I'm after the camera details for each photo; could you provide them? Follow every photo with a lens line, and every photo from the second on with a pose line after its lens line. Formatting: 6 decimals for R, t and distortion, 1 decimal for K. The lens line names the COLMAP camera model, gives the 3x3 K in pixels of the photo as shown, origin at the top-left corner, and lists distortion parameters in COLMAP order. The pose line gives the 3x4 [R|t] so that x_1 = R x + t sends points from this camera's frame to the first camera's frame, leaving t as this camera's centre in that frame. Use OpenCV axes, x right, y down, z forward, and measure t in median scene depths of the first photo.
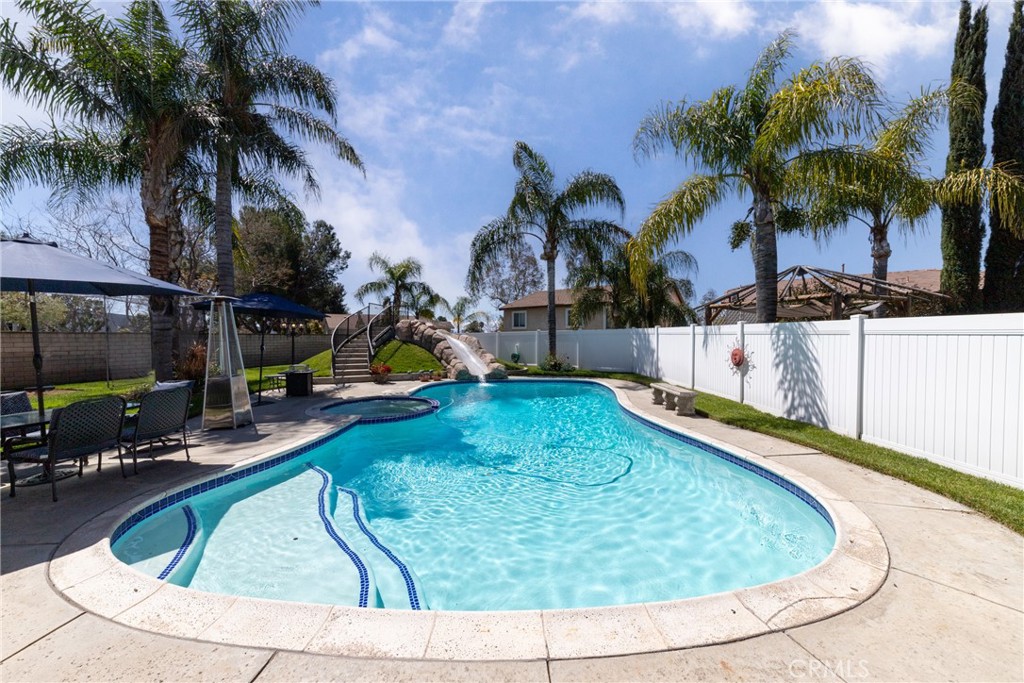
lens RADIAL K [[347.1, 0, 515.1], [0, 347.1, 344.5], [0, 0, 1]] dist [0.001484, 0.000052]
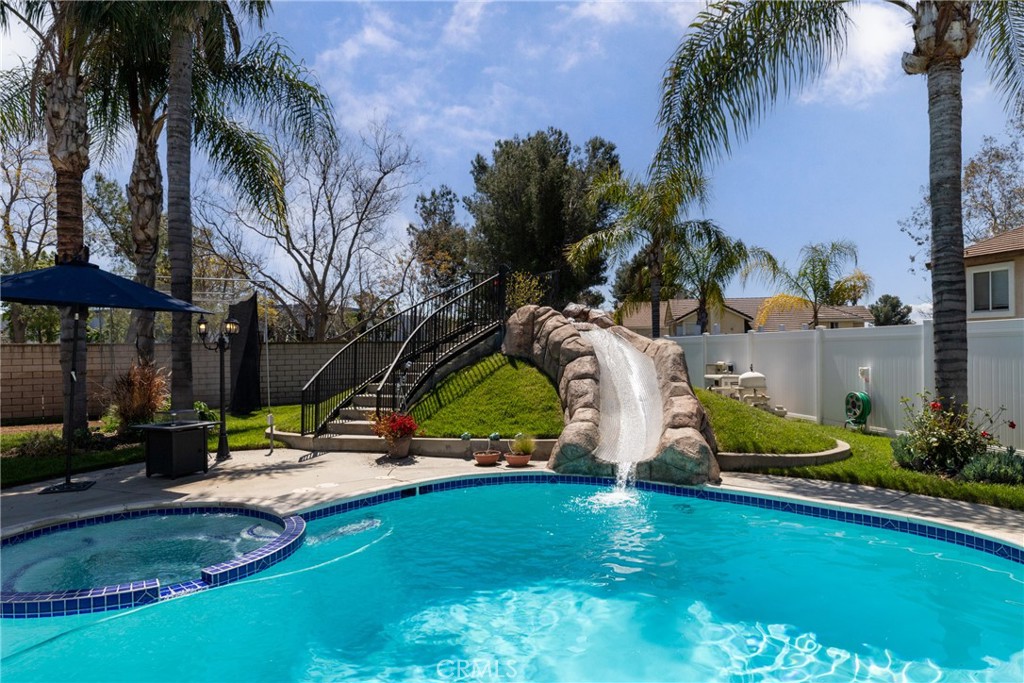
lens RADIAL K [[665.0, 0, 512.0], [0, 665.0, 341.5], [0, 0, 1]] dist [-0.003026, -0.003414]
pose [[0.745622, -0.011909, -0.666263, 0.216196], [-0.003141, 0.999766, -0.021385, -0.011469], [0.666362, 0.018038, 0.745410, 0.420396]]
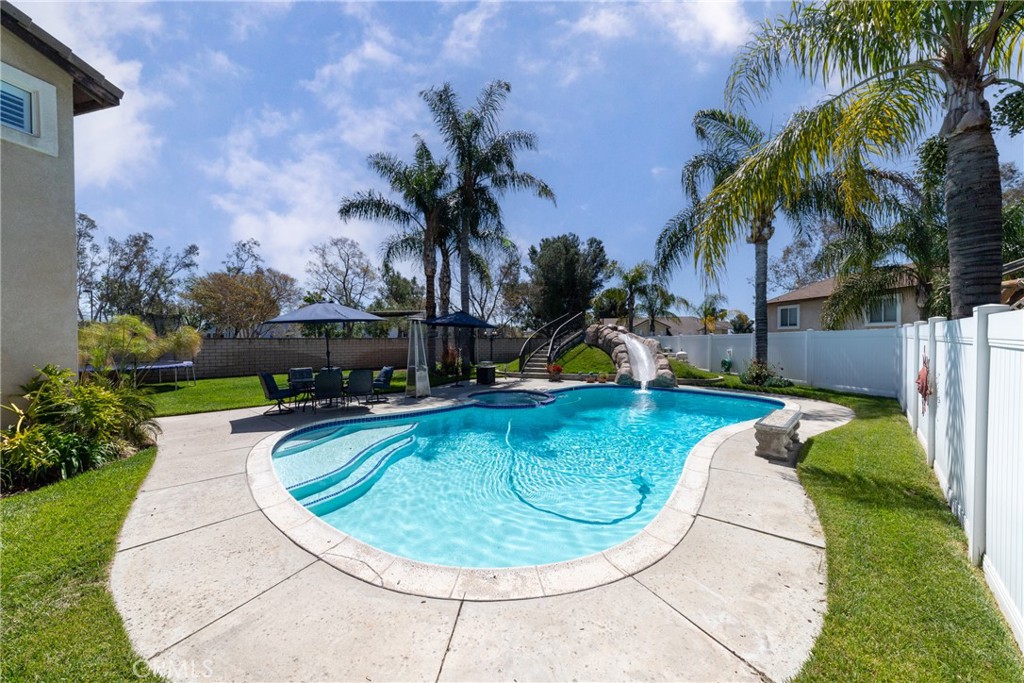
lens RADIAL K [[347.1, 0, 515.1], [0, 347.1, 344.5], [0, 0, 1]] dist [0.001484, 0.000052]
pose [[0.703480, 0.007397, -0.710676, 0.296753], [-0.011512, 0.999933, -0.000988, -0.006318], [0.710622, 0.008877, 0.703518, 0.072664]]
